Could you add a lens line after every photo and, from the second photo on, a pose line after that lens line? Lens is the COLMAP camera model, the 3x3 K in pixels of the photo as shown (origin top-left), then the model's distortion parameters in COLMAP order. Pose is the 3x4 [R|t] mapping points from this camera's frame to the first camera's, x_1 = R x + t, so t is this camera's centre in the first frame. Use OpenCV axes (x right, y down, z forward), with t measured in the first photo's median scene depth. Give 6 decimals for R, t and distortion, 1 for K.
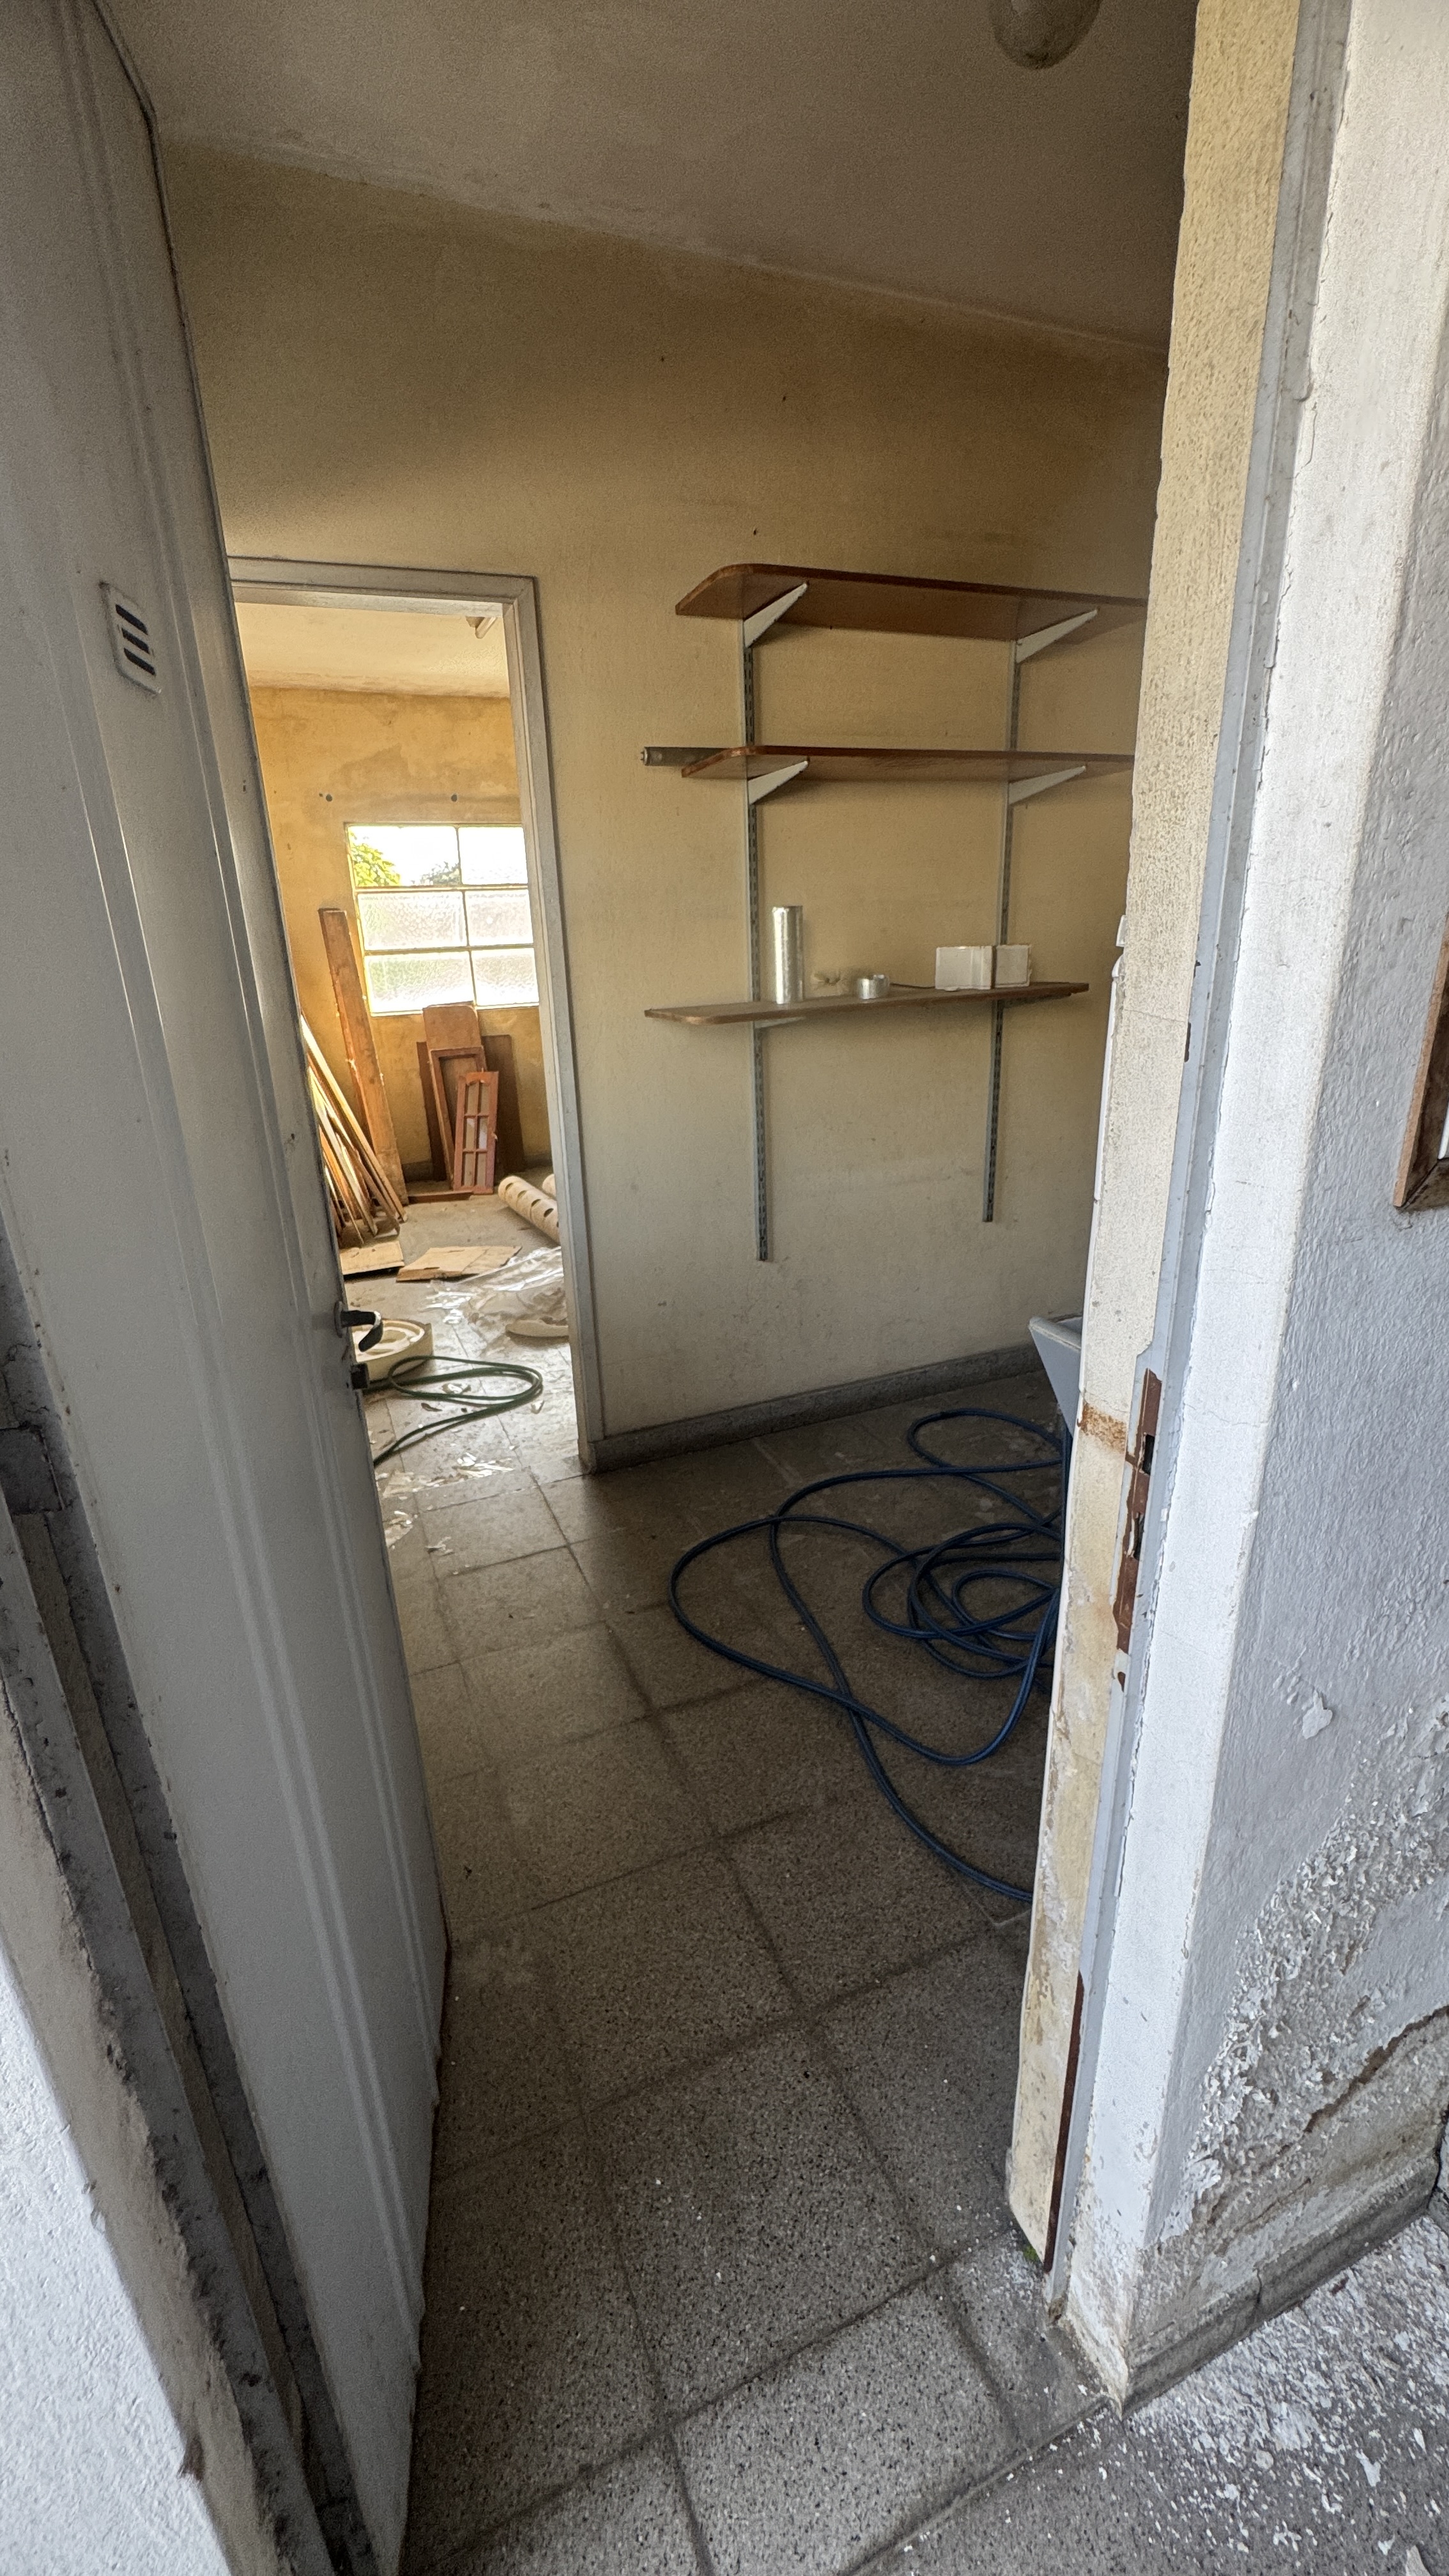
lens RADIAL K [[1028.9, 0, 732.2], [0, 1028.9, 1286.6], [0, 0, 1]] dist [-0.006896, 0.001451]
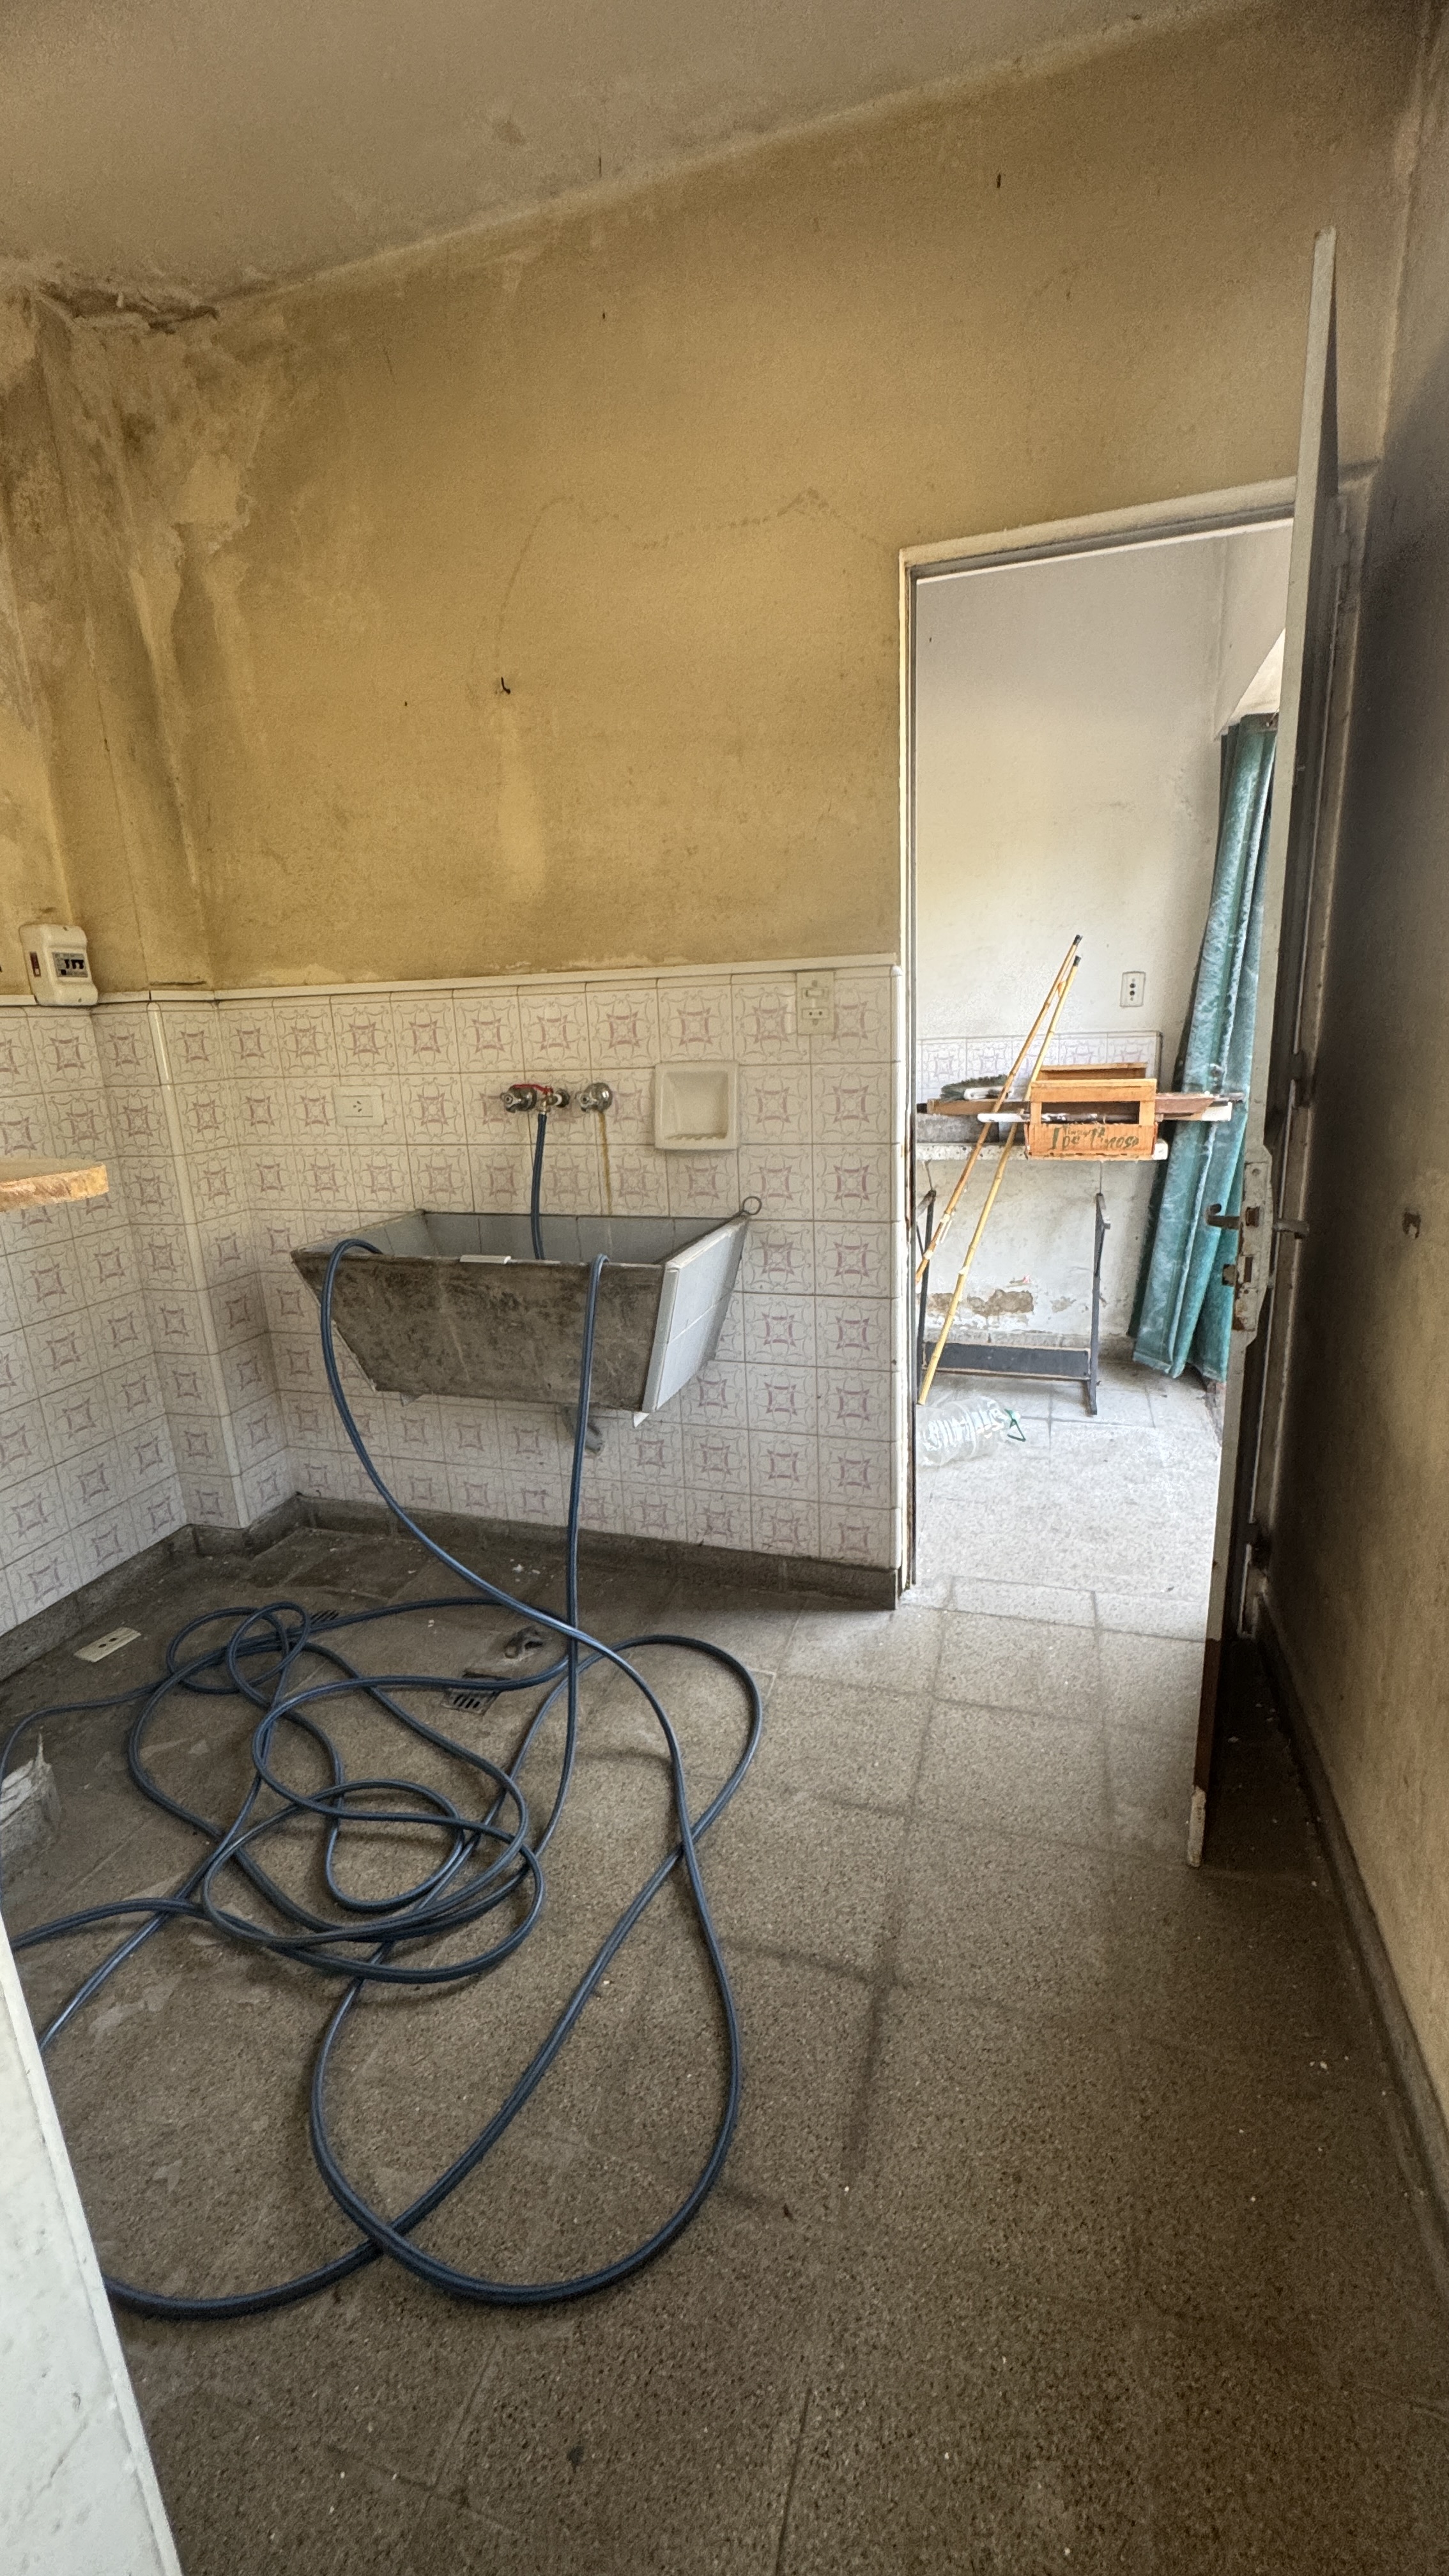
lens RADIAL K [[1028.9, 0, 737.6], [0, 1028.9, 1285.8], [0, 0, 1]] dist [-0.006896, 0.001451]
pose [[-0.761438, -0.093000, 0.641532, -0.372519], [0.280192, 0.845215, 0.455087, -0.316799], [-0.584556, 0.526273, -0.617520, 1.108063]]
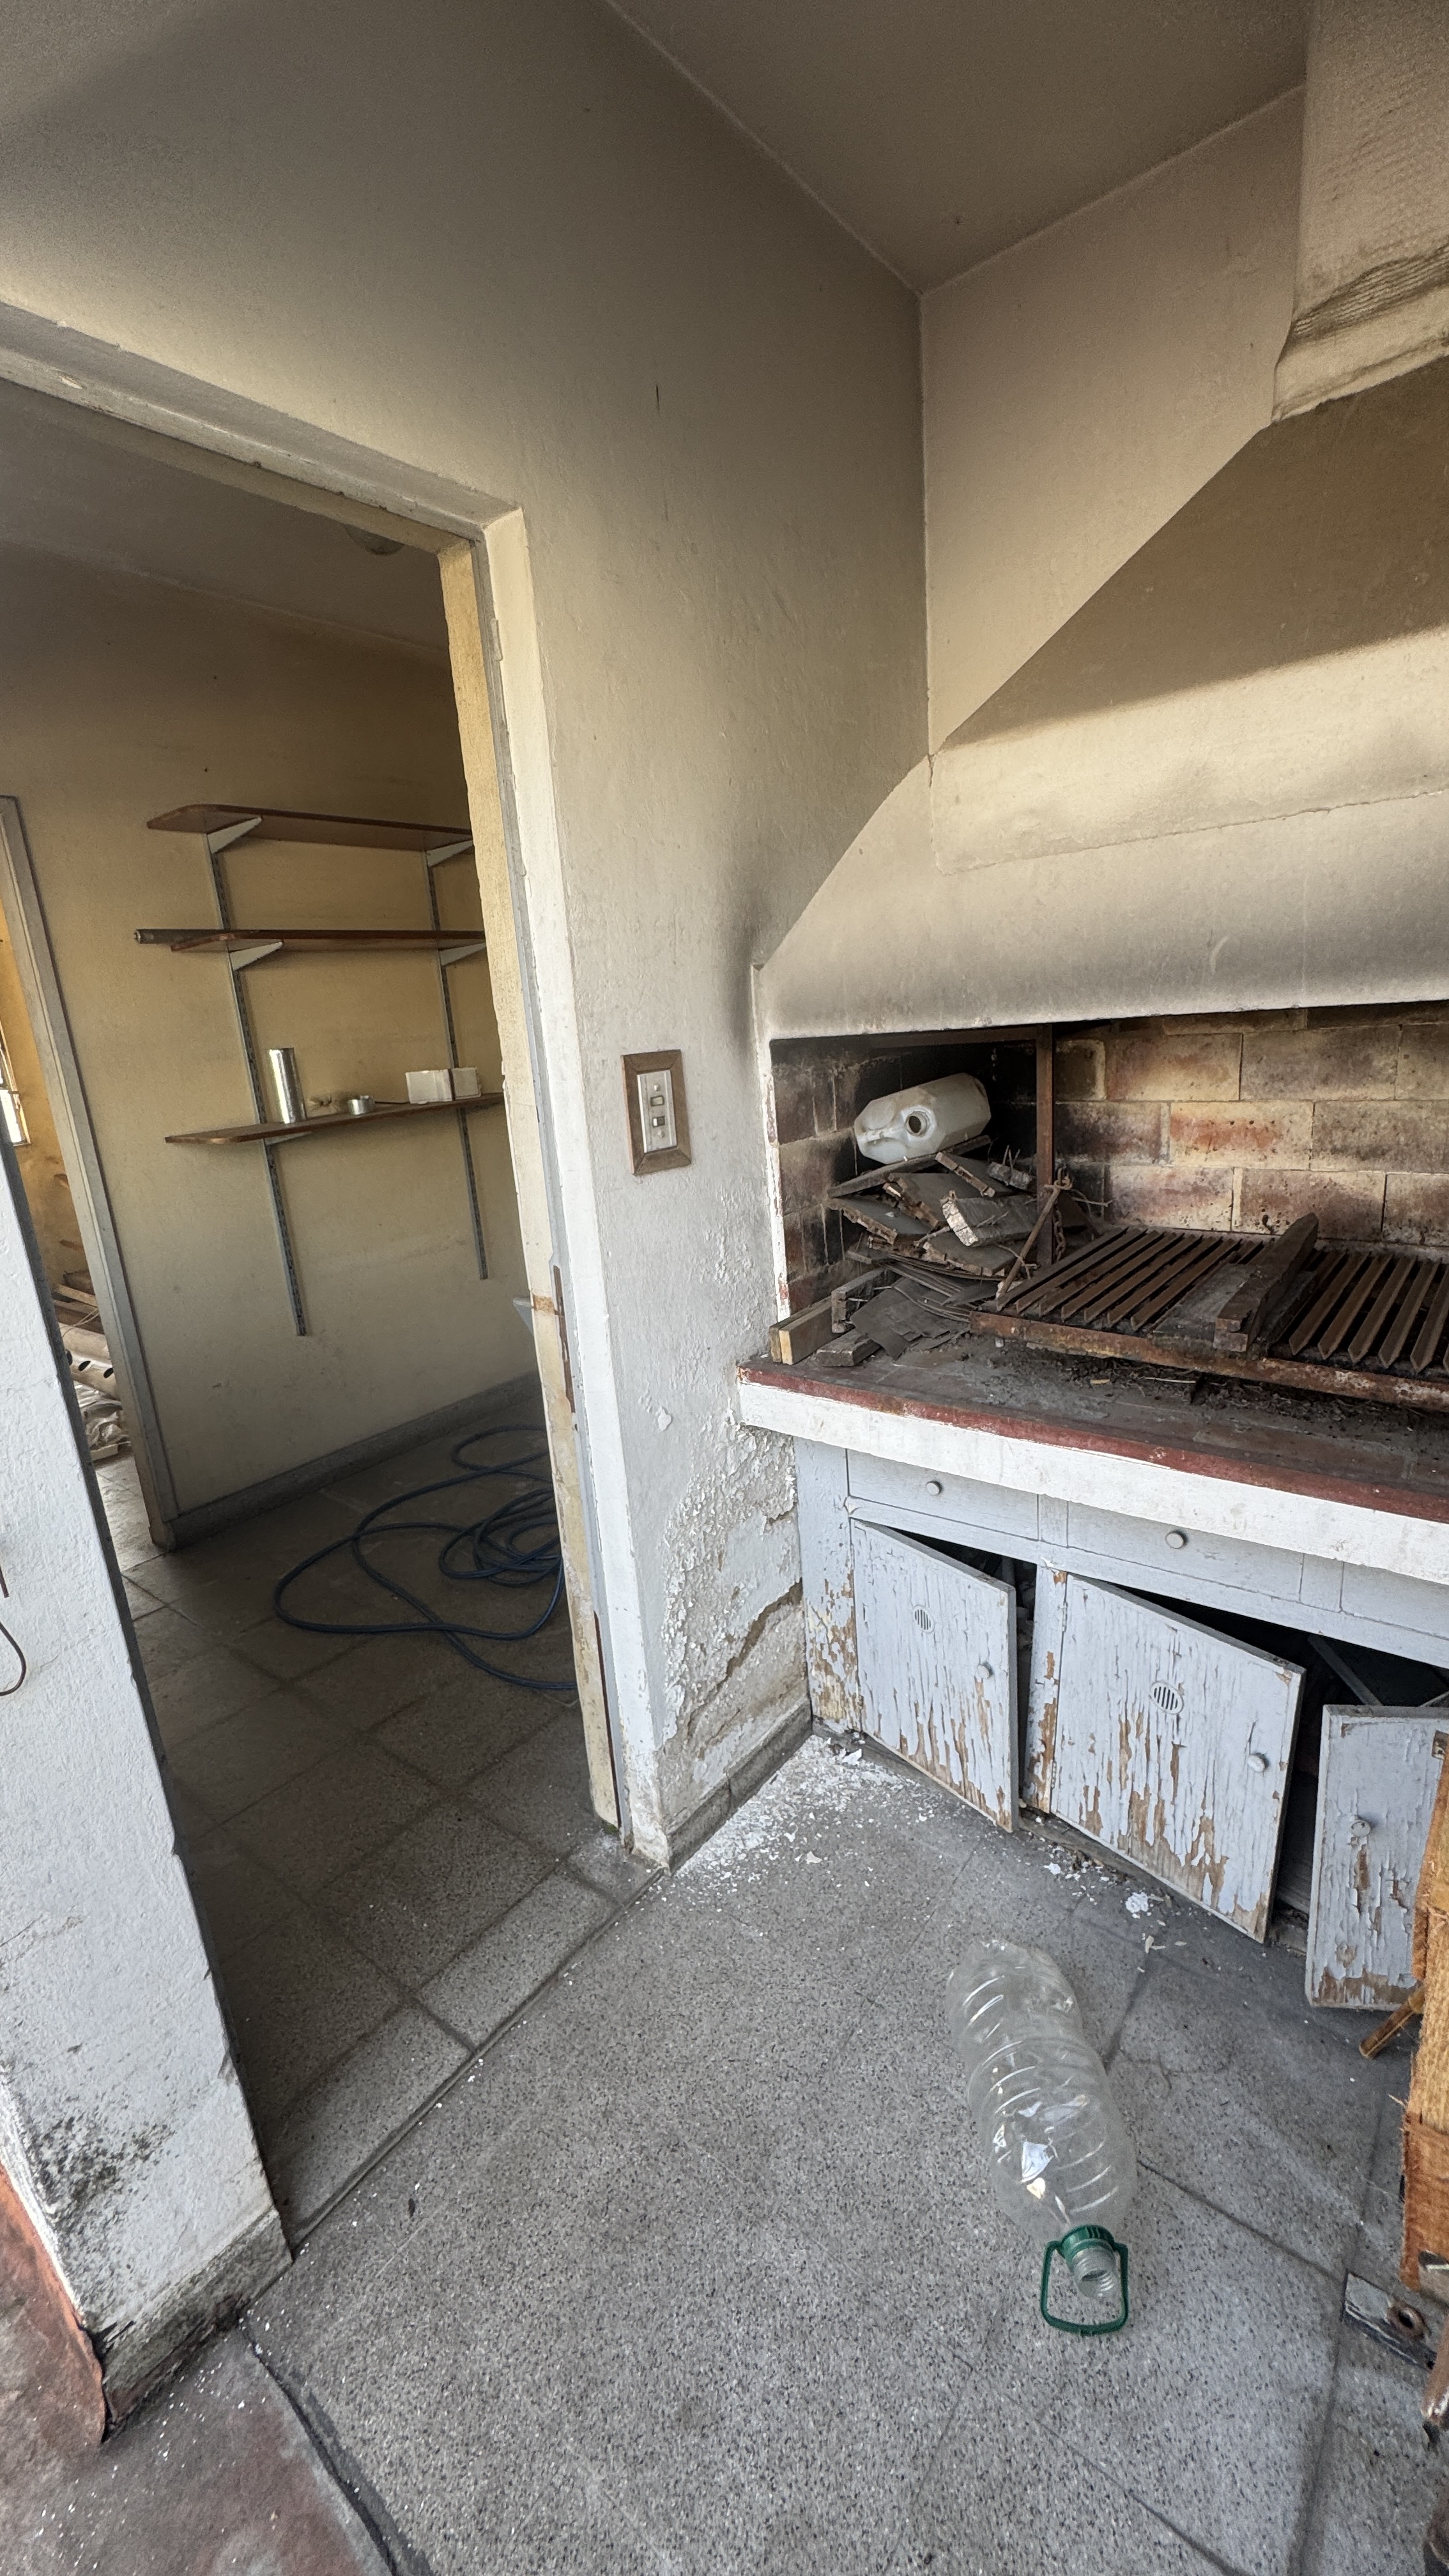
lens RADIAL K [[1028.9, 0, 729.3], [0, 1028.9, 1287.5], [0, 0, 1]] dist [-0.006896, 0.001451]
pose [[0.878993, -0.151053, 0.452277, -0.084244], [0.196769, 0.978879, -0.055487, 0.107157], [-0.434343, 0.137767, 0.890150, -0.358087]]
